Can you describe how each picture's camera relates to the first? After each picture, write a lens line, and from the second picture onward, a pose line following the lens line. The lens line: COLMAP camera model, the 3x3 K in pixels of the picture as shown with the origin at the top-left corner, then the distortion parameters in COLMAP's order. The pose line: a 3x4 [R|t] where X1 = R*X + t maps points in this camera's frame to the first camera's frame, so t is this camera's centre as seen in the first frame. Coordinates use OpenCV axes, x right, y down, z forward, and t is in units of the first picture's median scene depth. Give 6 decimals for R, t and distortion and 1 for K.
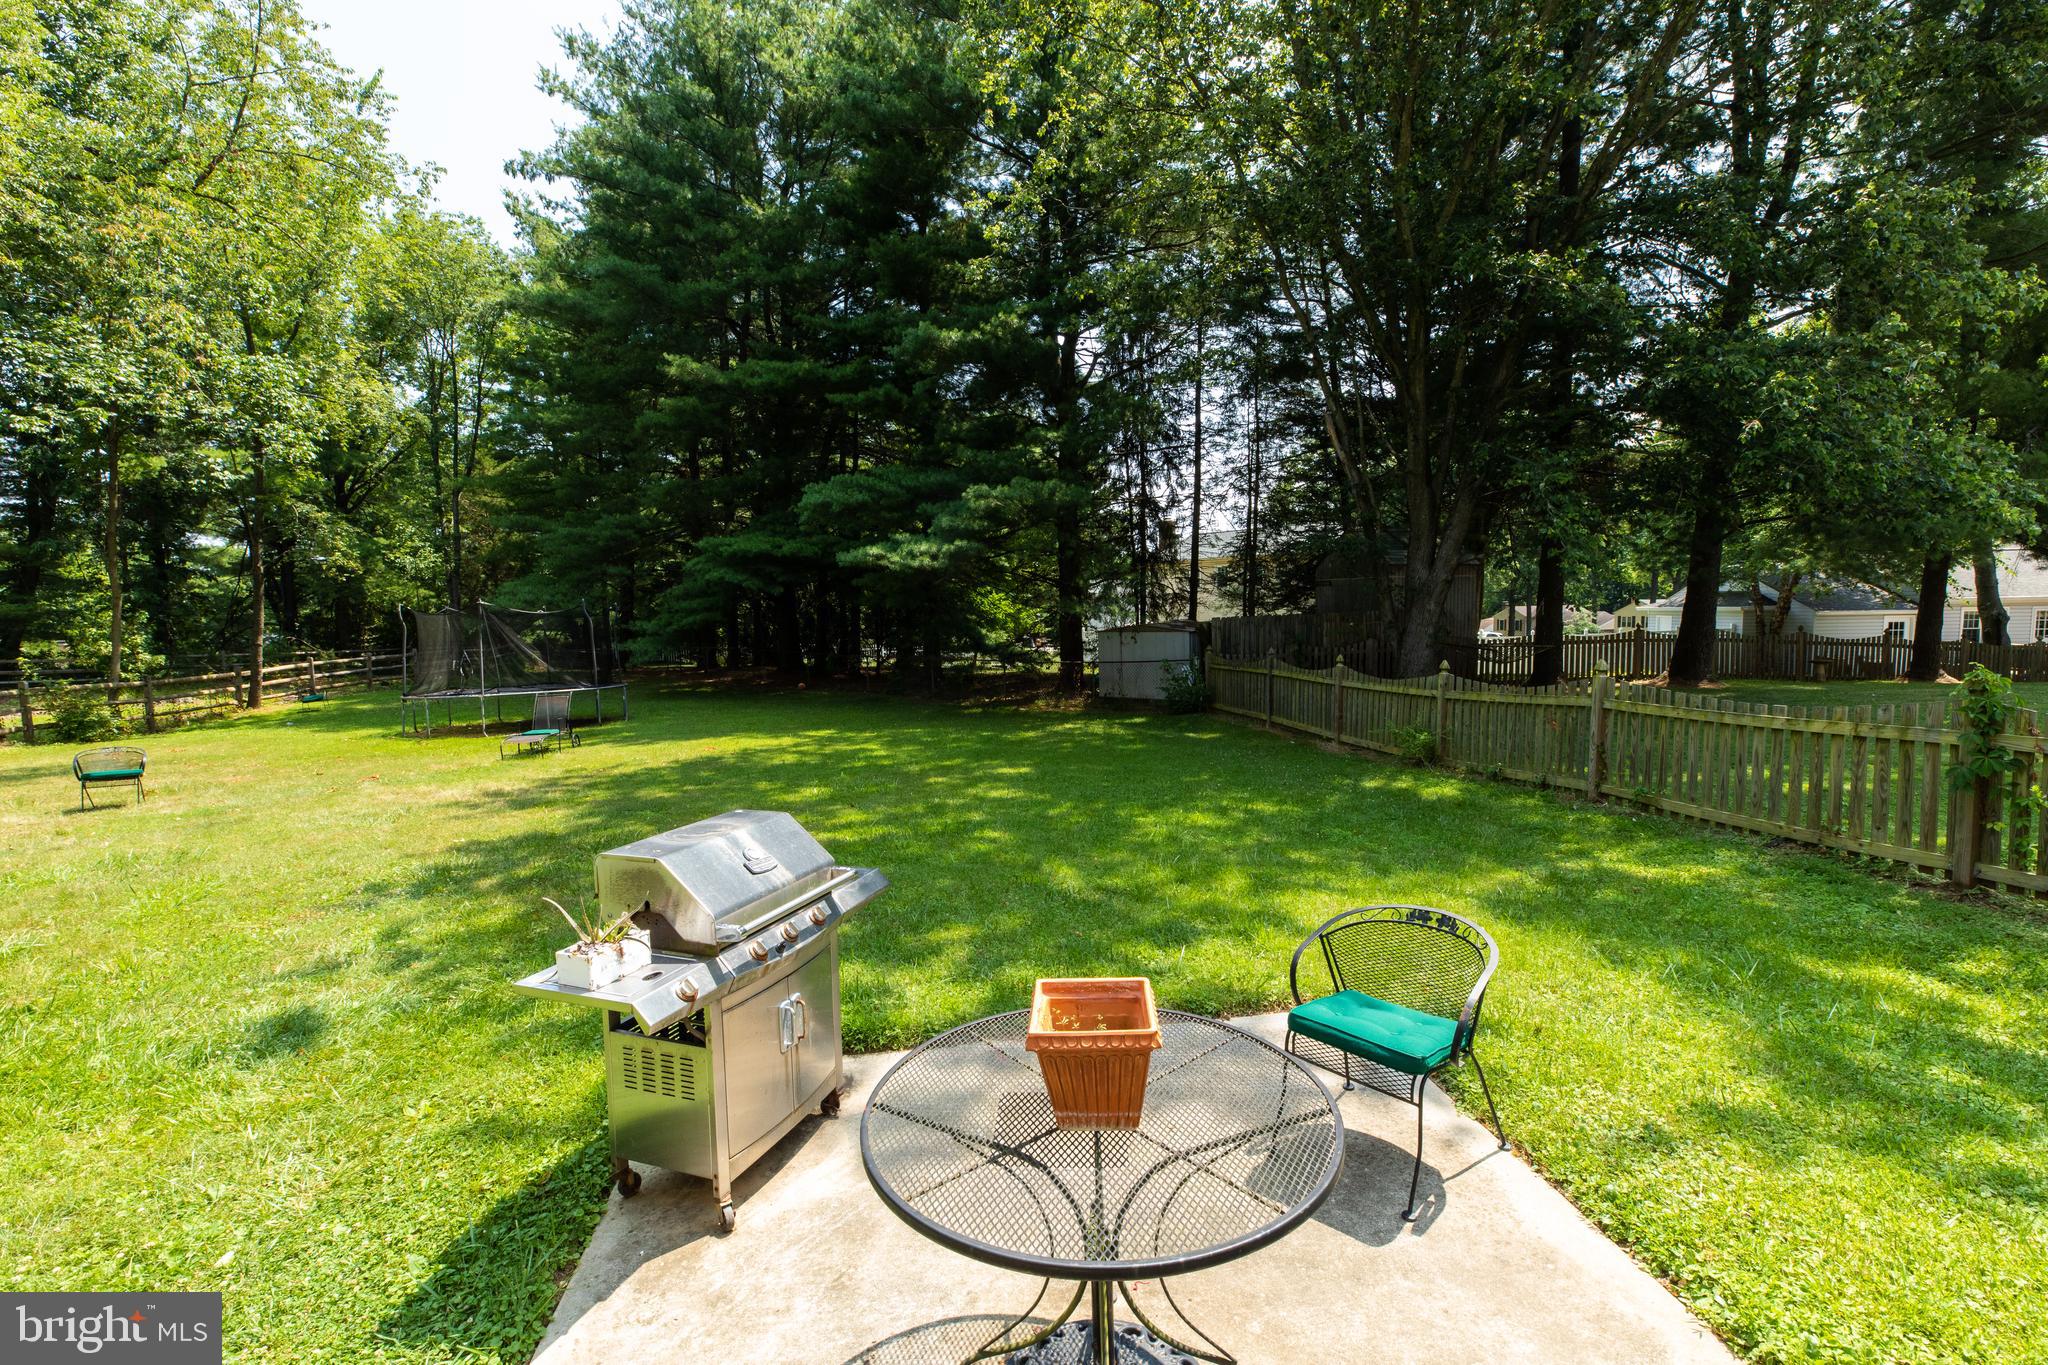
lens RADIAL K [[912.1, 0, 1024.0], [0, 912.1, 682.5], [0, 0, 1]] dist [0.002327, 0.000793]
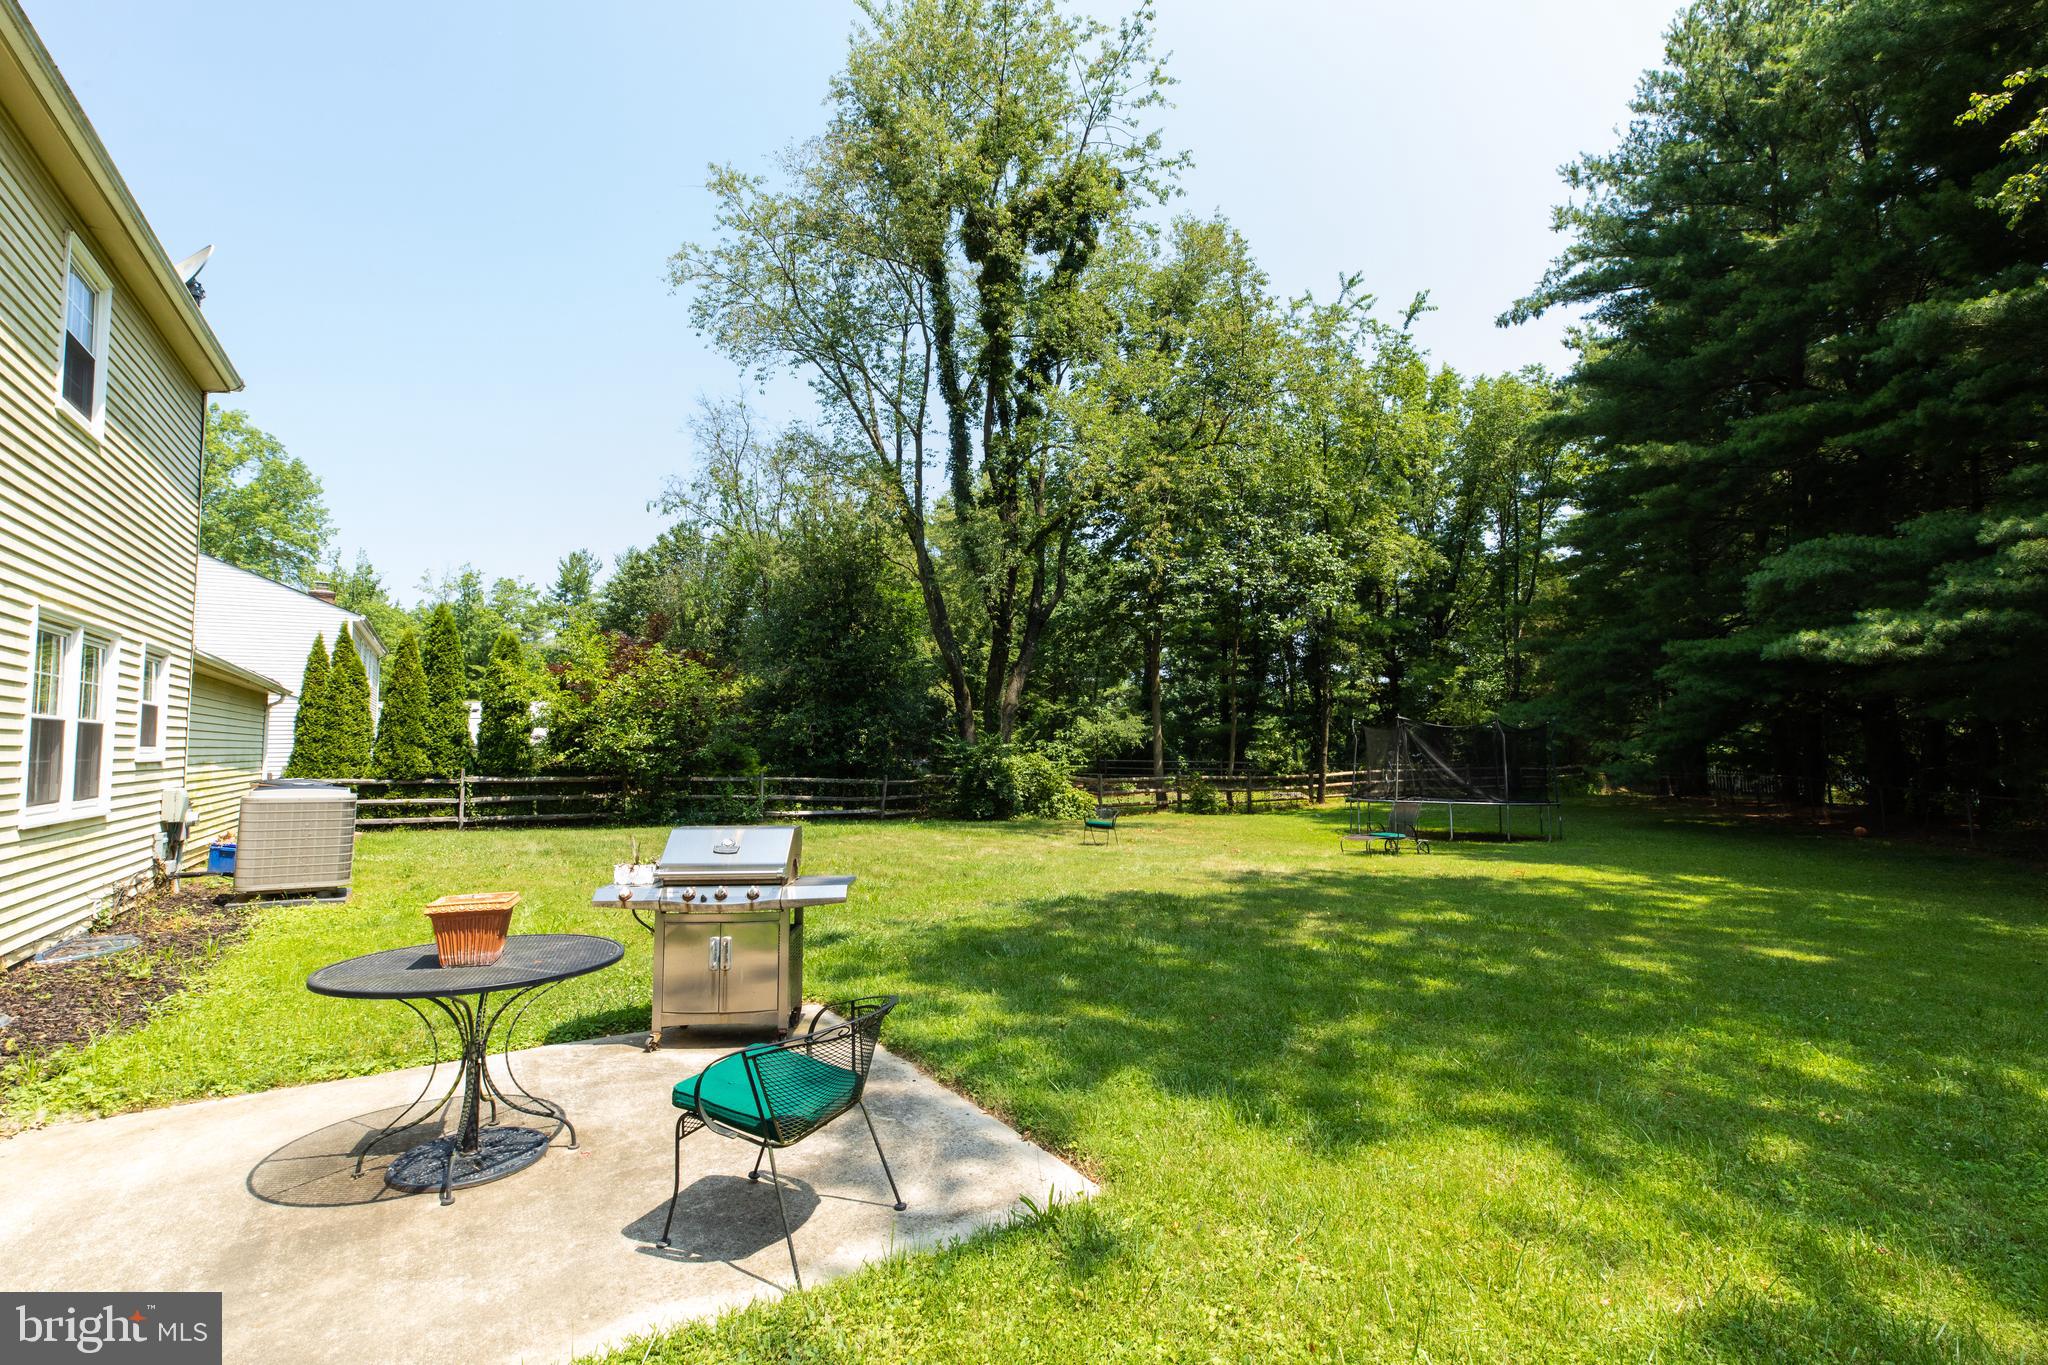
lens RADIAL K [[906.8, 0, 1018.8], [0, 906.8, 686.0], [0, 0, 1]] dist [-0.001110, 0.000318]
pose [[0.395917, -0.042819, -0.917288, 0.224302], [-0.079362, 0.993579, -0.080634, 0.000357], [0.914851, 0.104723, 0.389976, 0.129541]]
